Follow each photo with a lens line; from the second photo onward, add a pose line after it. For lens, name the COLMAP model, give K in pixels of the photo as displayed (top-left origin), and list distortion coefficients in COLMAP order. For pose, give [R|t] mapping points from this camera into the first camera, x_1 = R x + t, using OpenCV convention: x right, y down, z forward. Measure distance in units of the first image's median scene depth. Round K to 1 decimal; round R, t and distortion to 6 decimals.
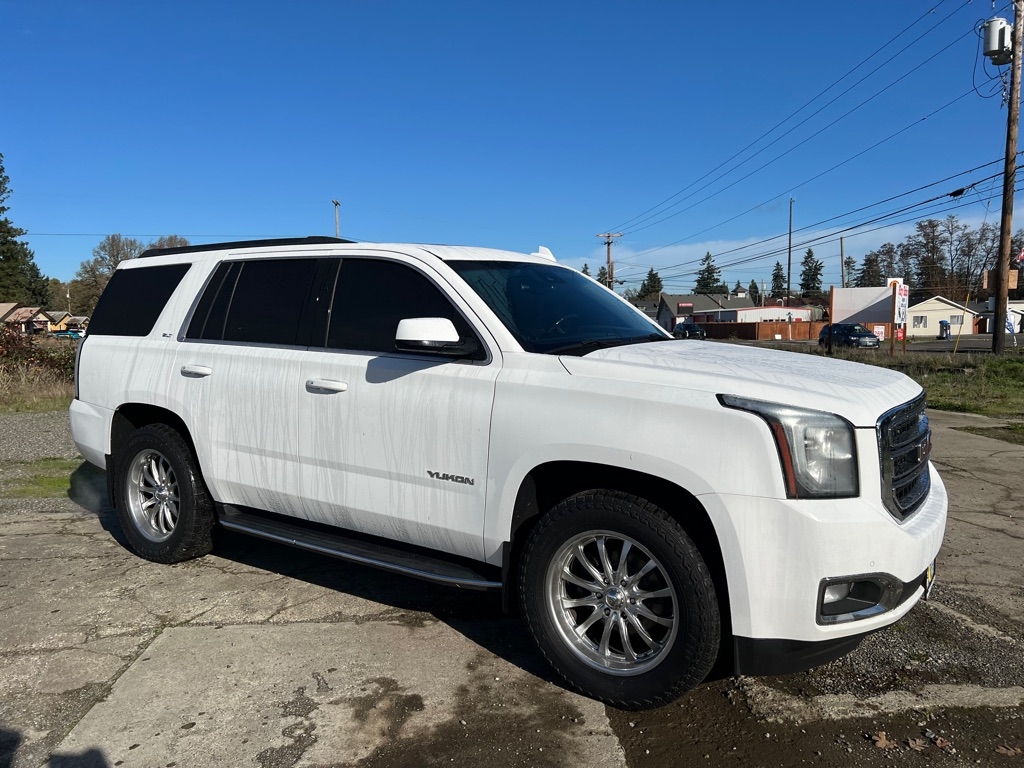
lens RADIAL K [[764.7, 0, 517.2], [0, 764.7, 380.4], [0, 0, 1]] dist [0.056036, -0.063926]
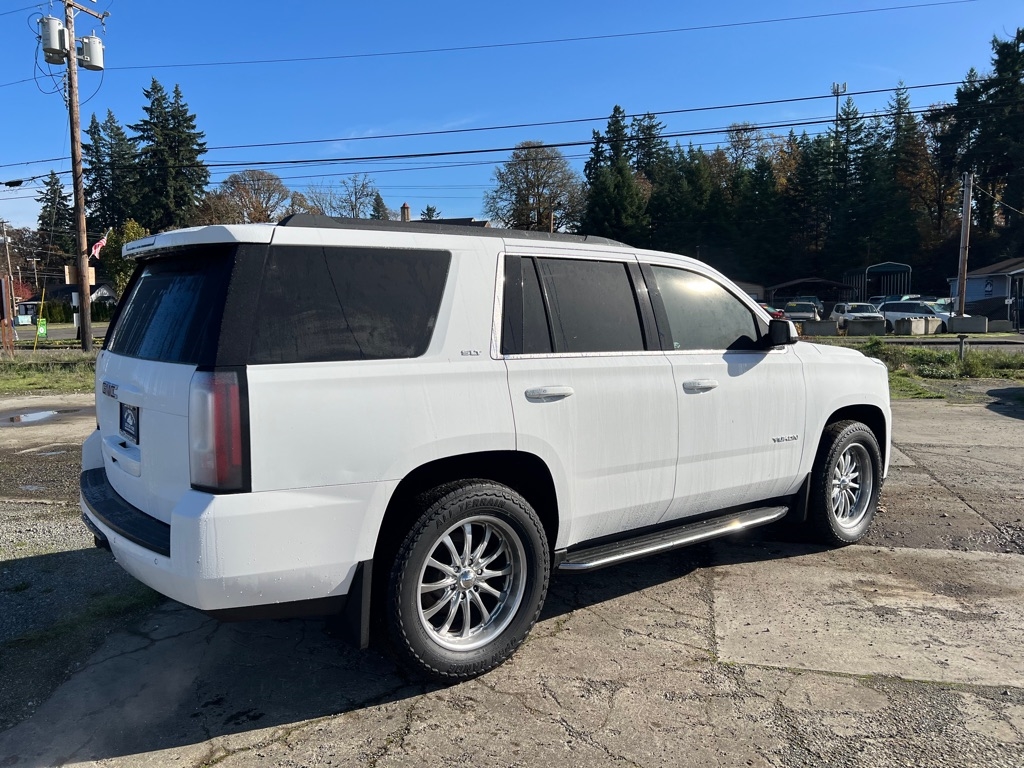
lens RADIAL K [[764.7, 0, 506.8], [0, 764.7, 389.5], [0, 0, 1]] dist [0.056036, -0.063926]
pose [[0.321102, -0.101029, 0.941641, -1.354640], [0.081910, 0.993530, 0.078665, -0.094393], [-0.943496, 0.051870, 0.327299, 0.909403]]
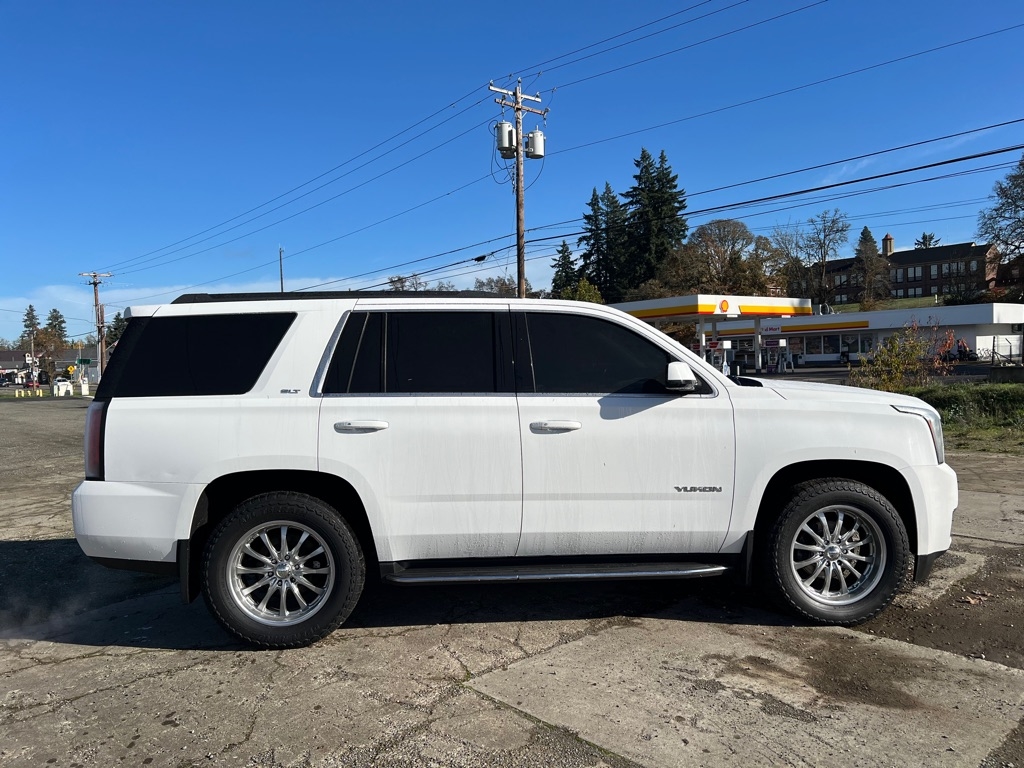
lens RADIAL K [[764.7, 0, 519.7], [0, 764.7, 392.3], [0, 0, 1]] dist [0.056036, -0.063926]
pose [[0.793485, -0.045634, 0.606876, -0.962976], [0.073160, 0.997106, -0.020678, -0.023395], [-0.604176, 0.060807, 0.794527, 0.151956]]
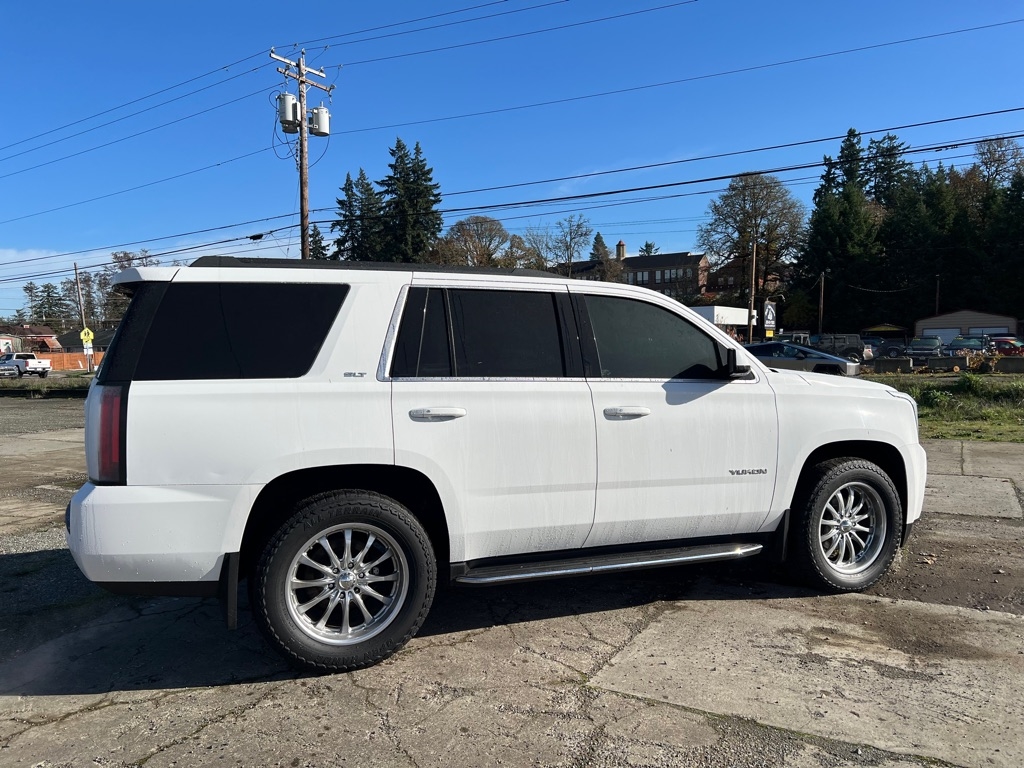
lens RADIAL K [[764.7, 0, 515.9], [0, 764.7, 390.6], [0, 0, 1]] dist [0.056036, -0.063926]
pose [[0.563463, -0.051587, 0.824529, -1.231617], [0.072540, 0.997283, 0.012823, -0.049135], [-0.822951, 0.052586, 0.565674, 0.520454]]
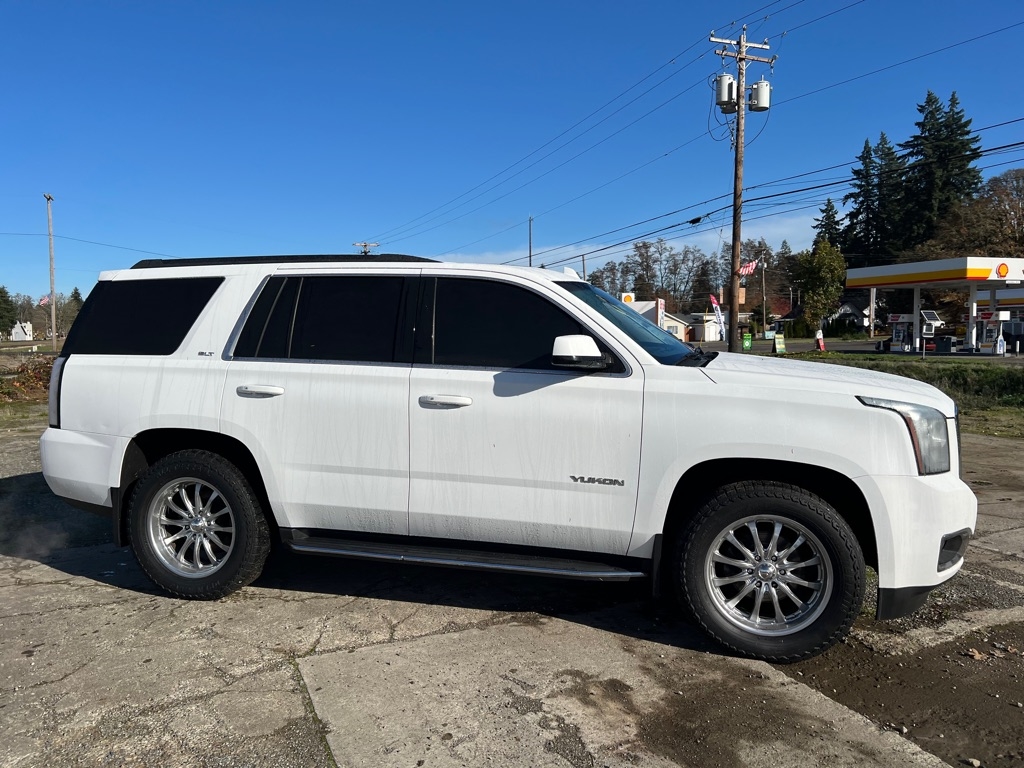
lens RADIAL K [[764.7, 0, 518.9], [0, 764.7, 379.9], [0, 0, 1]] dist [0.056036, -0.063926]
pose [[0.945442, -0.024270, 0.324884, -0.489322], [0.028765, 0.999545, -0.009038, -0.009408], [-0.324517, 0.017890, 0.945711, -0.001628]]
